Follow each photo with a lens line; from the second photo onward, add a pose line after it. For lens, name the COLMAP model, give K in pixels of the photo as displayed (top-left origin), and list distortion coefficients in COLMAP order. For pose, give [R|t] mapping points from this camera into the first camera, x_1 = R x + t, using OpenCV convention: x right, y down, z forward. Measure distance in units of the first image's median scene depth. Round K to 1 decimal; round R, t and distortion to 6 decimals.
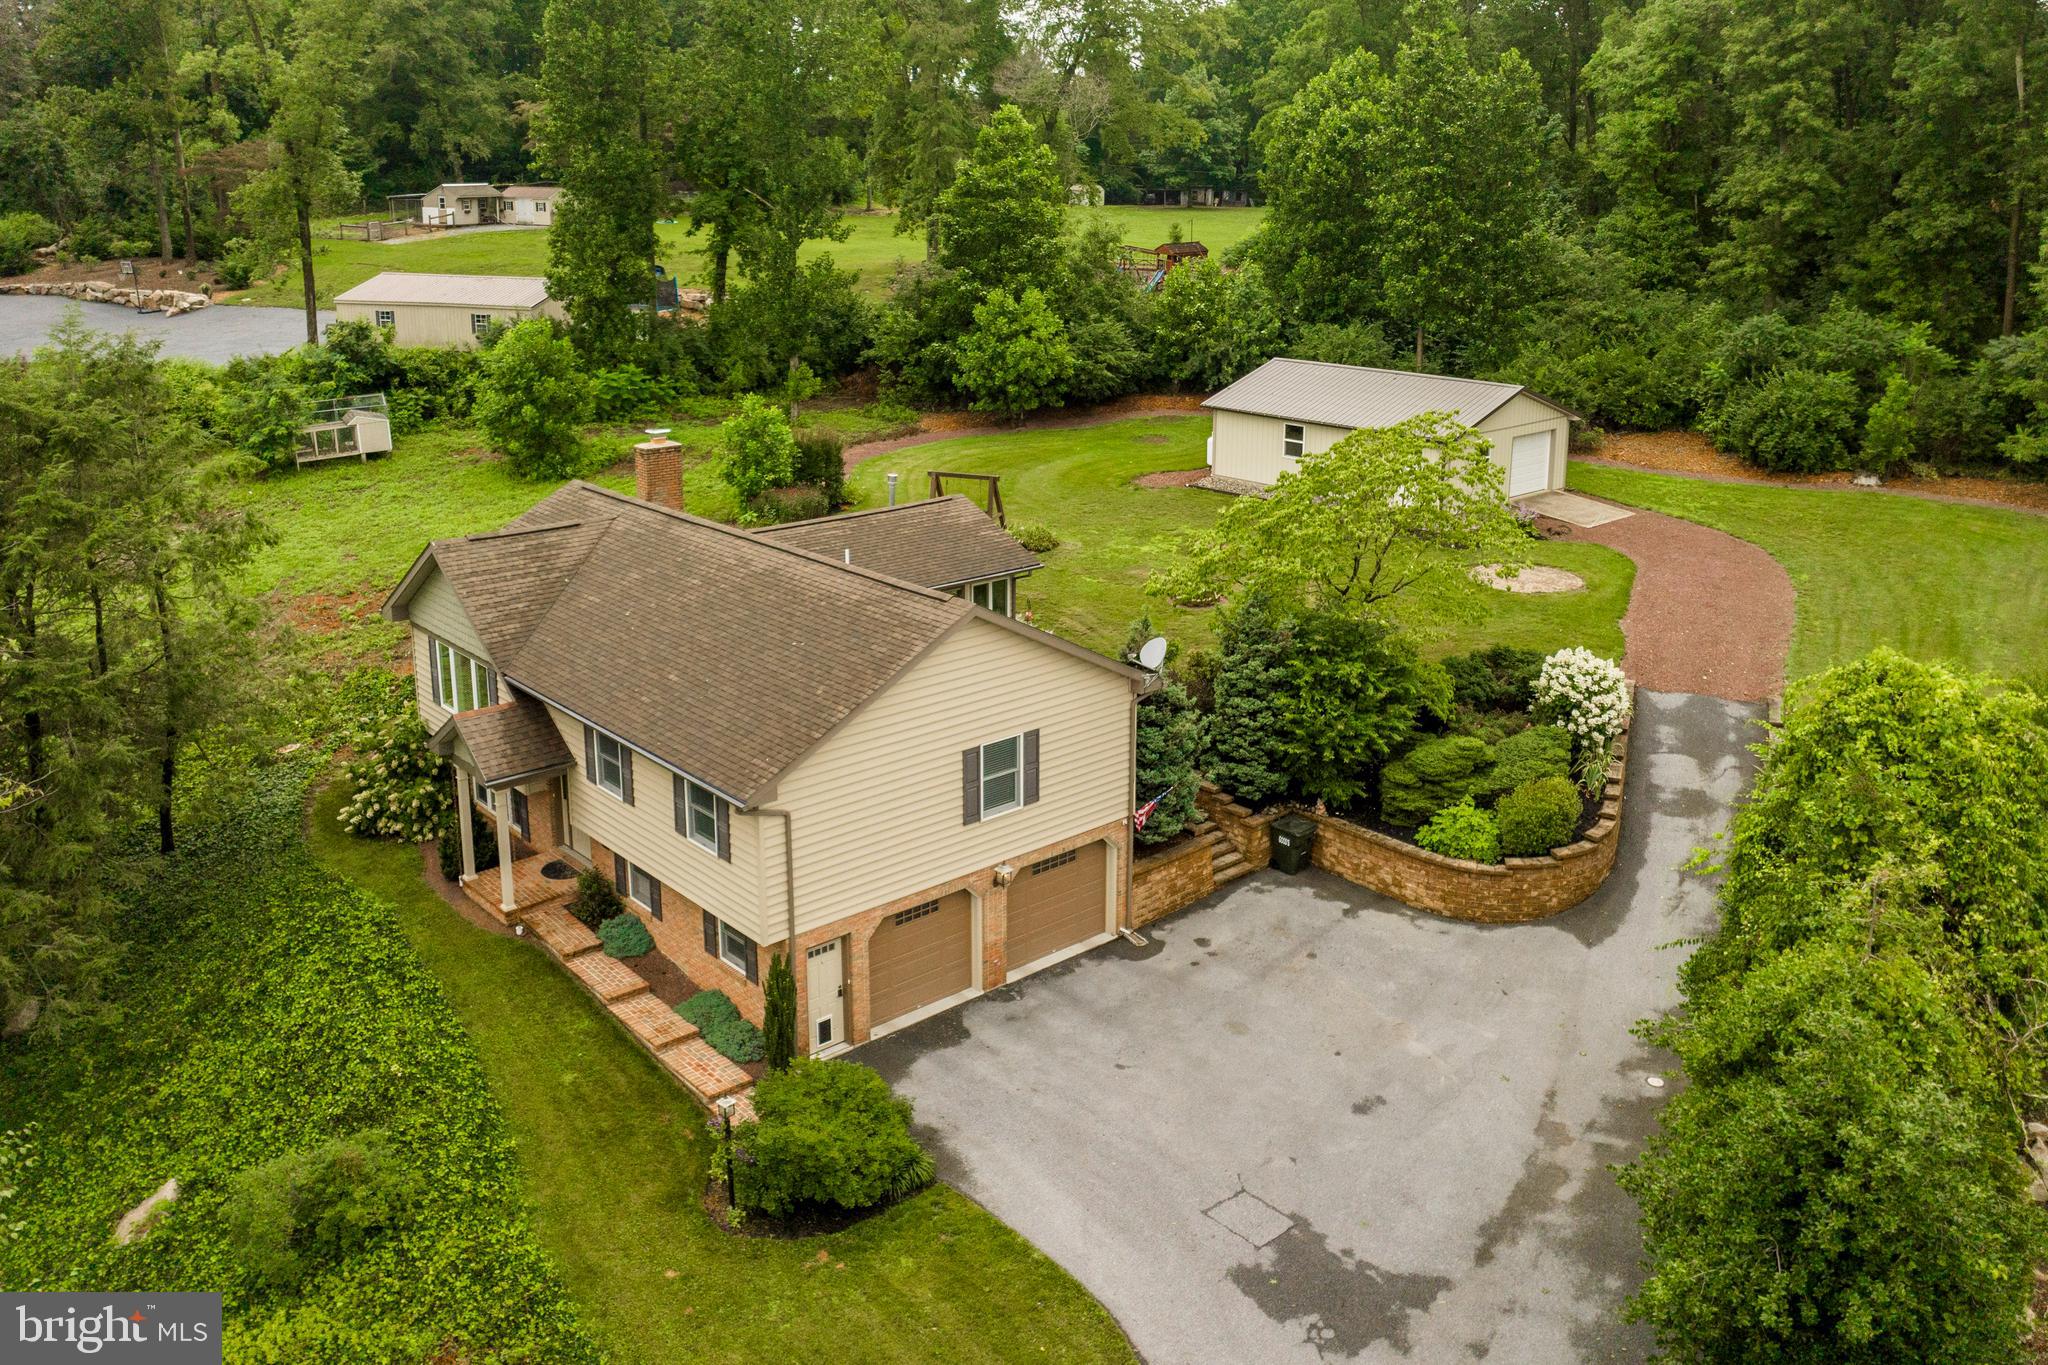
lens RADIAL K [[1652.3, 0, 1058.8], [0, 1652.3, 525.6], [0, 0, 1]] dist [0.001036, -0.074918]
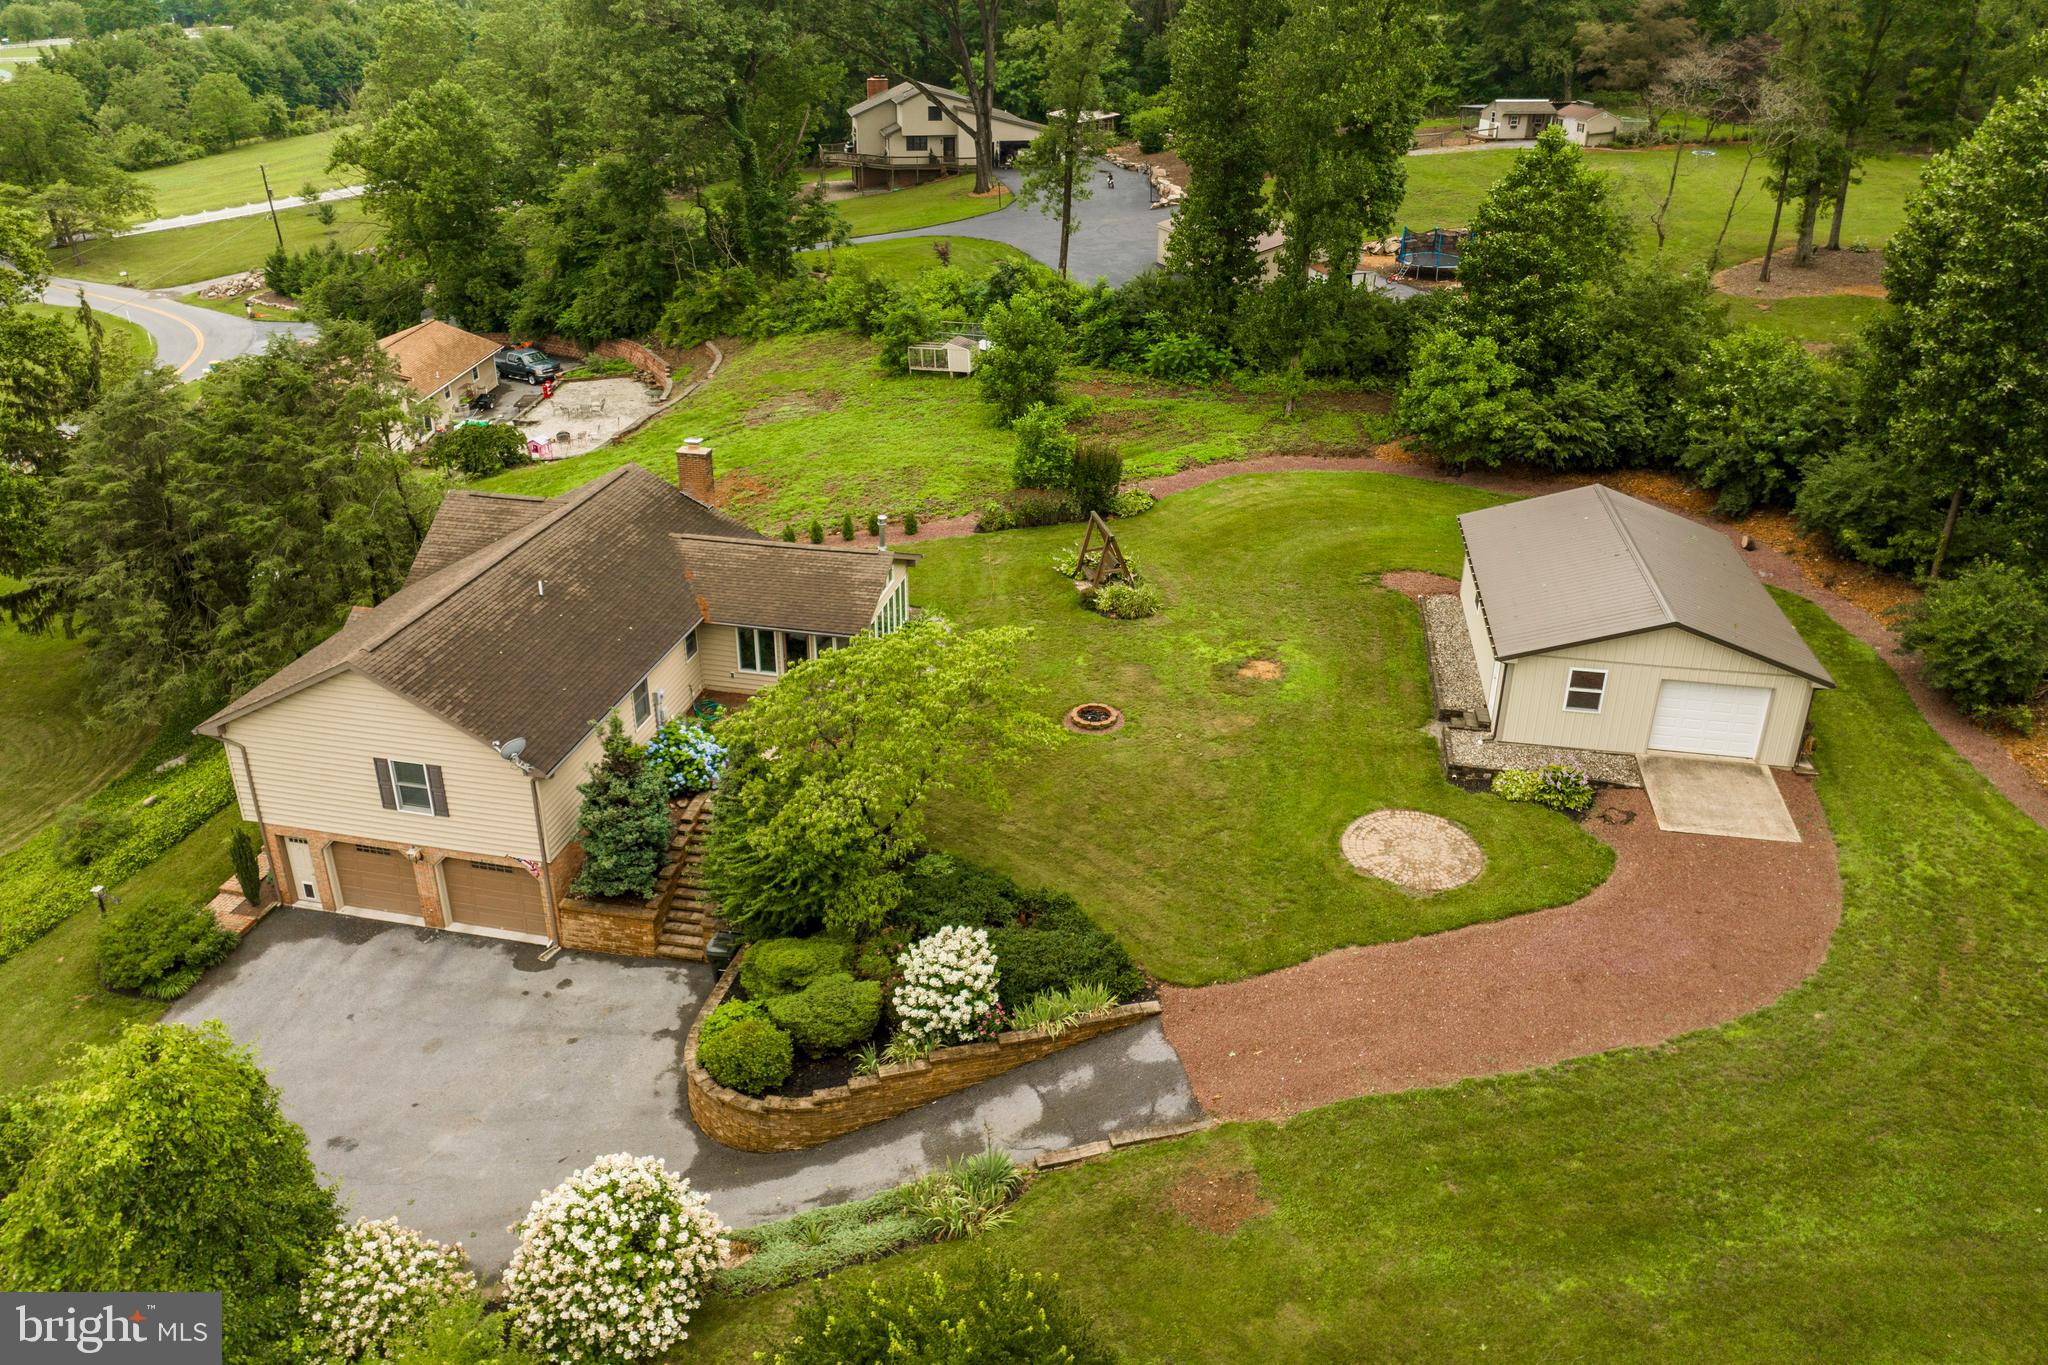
lens RADIAL K [[1427.1, 0, 1017.3], [0, 1427.1, 613.8], [0, 0, 1]] dist [-0.029368, 0.001170]
pose [[0.591205, 0.330210, -0.735825, 0.862336], [-0.180590, 0.943378, 0.278255, -0.317125], [0.786043, -0.031623, 0.617362, 0.563648]]
